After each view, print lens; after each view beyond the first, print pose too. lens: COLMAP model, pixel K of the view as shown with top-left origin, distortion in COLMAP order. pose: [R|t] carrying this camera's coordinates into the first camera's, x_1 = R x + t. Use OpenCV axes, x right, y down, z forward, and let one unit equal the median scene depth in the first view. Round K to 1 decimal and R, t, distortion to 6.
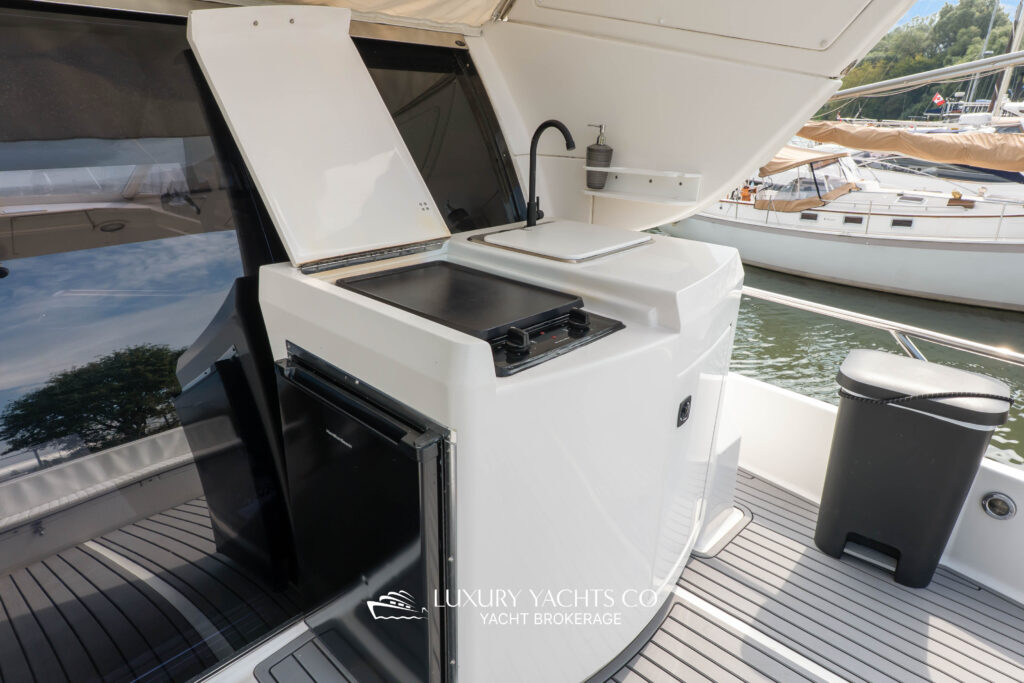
lens RADIAL K [[597.1, 0, 494.1], [0, 597.1, 354.2], [0, 0, 1]] dist [-0.002872, -0.013592]
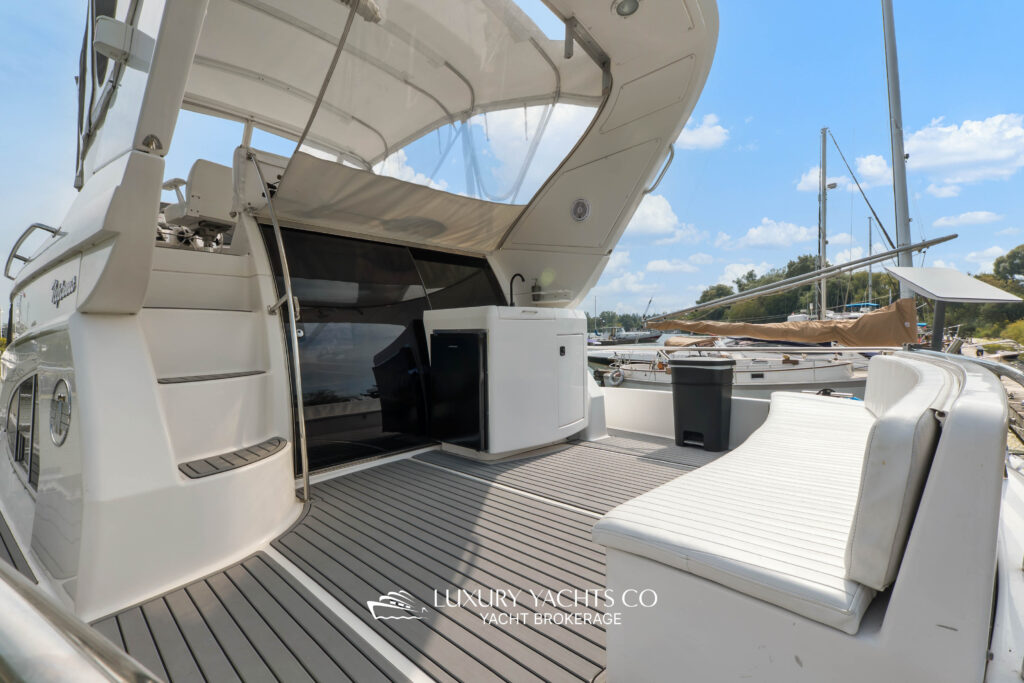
lens RADIAL K [[440.1, 0, 513.3], [0, 440.1, 337.9], [0, 0, 1]] dist [0.001312, 0.000942]
pose [[0.999083, -0.029891, 0.030647, 0.003008], [0.039117, 0.928268, -0.369850, 0.553170], [-0.017394, 0.370710, 0.928586, -0.705569]]
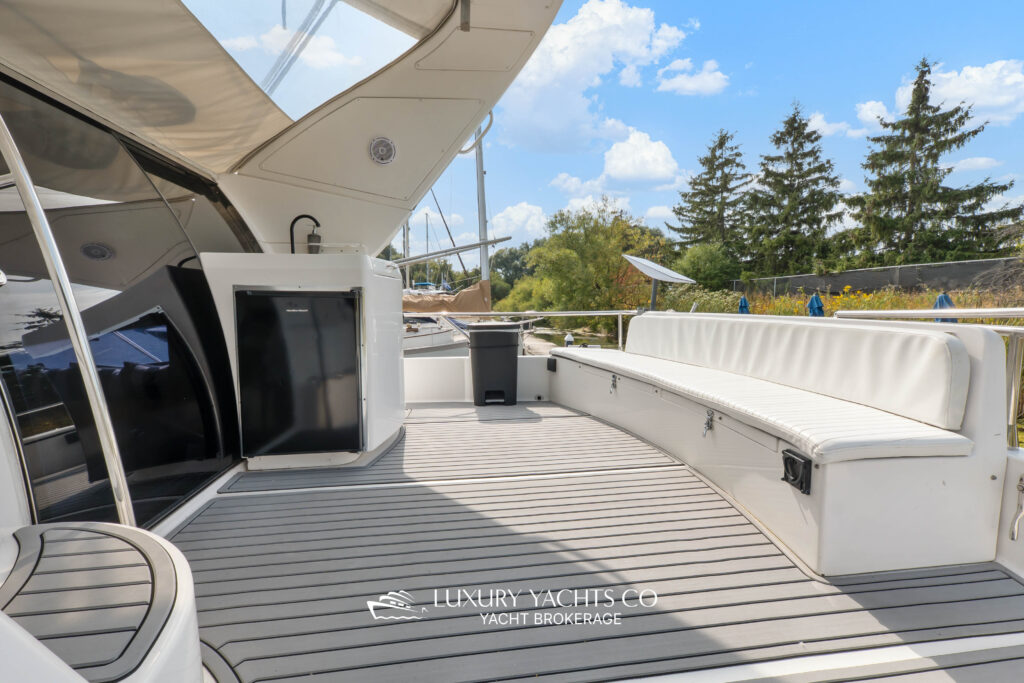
lens RADIAL K [[440.1, 0, 513.3], [0, 440.1, 337.9], [0, 0, 1]] dist [0.001312, 0.000942]
pose [[0.615034, -0.076347, 0.784796, -0.571626], [0.306900, 0.939996, -0.149067, 0.398391], [-0.726324, 0.332535, 0.601560, -0.293399]]
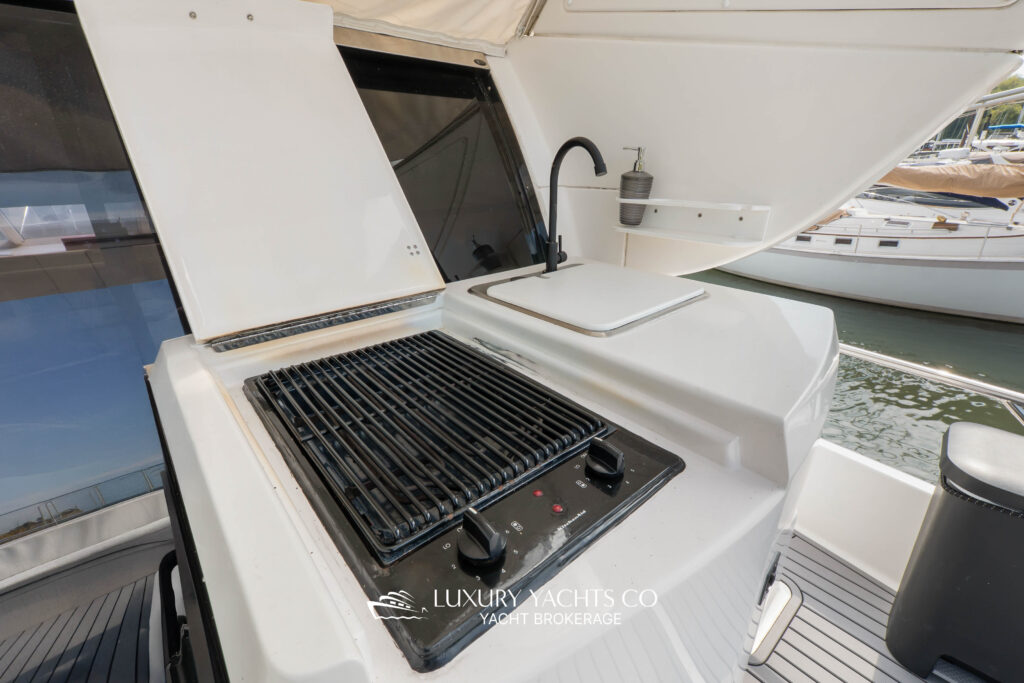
lens RADIAL K [[437.8, 0, 500.1], [0, 437.8, 346.2], [0, 0, 1]] dist [-0.001284, -0.000547]
pose [[0.995025, 0.021336, -0.097318, 0.046497], [-0.019655, 0.999641, 0.018200, -0.103944], [0.097672, -0.016196, 0.995087, 0.333614]]
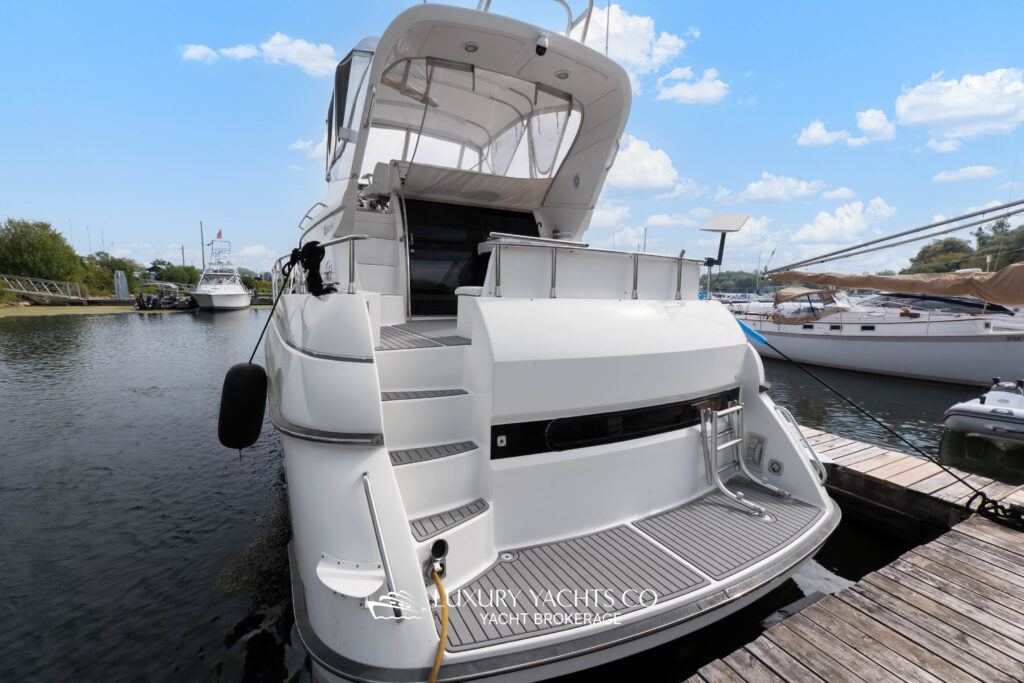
lens RADIAL K [[431.3, 0, 515.3], [0, 431.3, 326.9], [0, 0, 1]] dist [0.001835, 0.000203]
pose [[0.950333, 0.033233, -0.309457, 0.937273], [-0.124657, 0.951691, -0.280615, 1.211501], [0.285182, 0.305254, 0.908566, -1.681840]]
